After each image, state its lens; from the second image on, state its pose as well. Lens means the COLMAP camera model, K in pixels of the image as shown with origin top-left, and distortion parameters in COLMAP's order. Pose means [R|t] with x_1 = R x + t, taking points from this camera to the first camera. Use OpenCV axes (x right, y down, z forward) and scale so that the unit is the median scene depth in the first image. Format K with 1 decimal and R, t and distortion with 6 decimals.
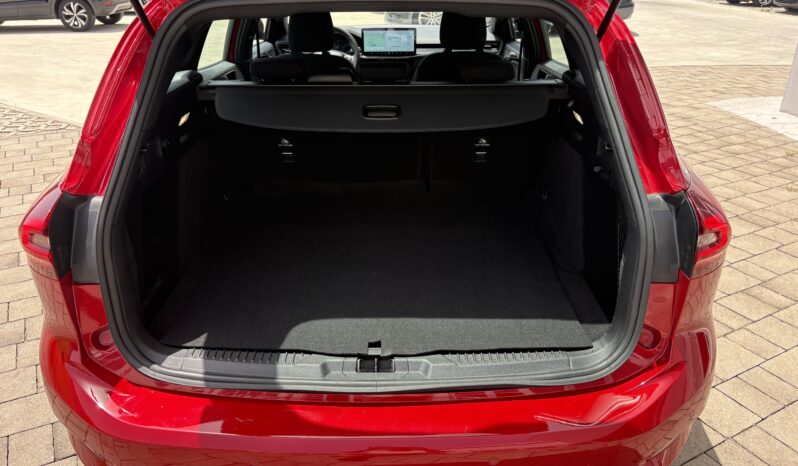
lens RADIAL K [[604.2, 0, 397.6], [0, 604.2, 233.0], [0, 0, 1]] dist [-0.015917, 0.015659]
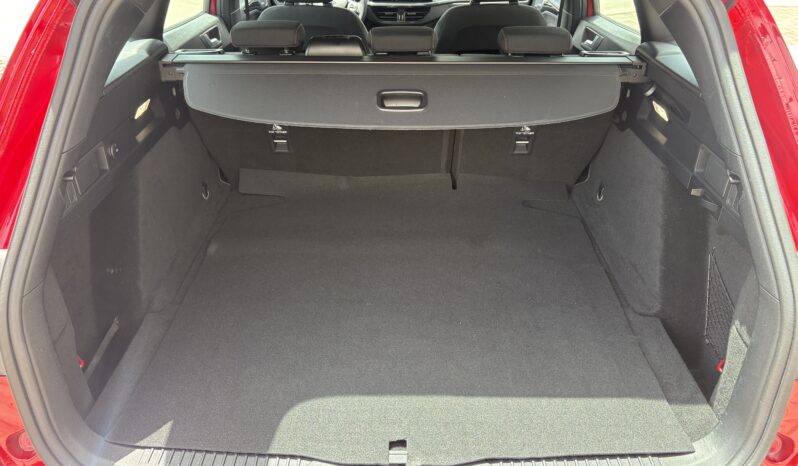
lens RADIAL K [[604.2, 0, 401.3], [0, 604.2, 233.6], [0, 0, 1]] dist [-0.015917, 0.015659]
pose [[0.999976, 0.006403, 0.002642, -0.028579], [-0.006642, 0.994598, 0.103588, -0.113797], [-0.001965, -0.103603, 0.994617, 0.228016]]
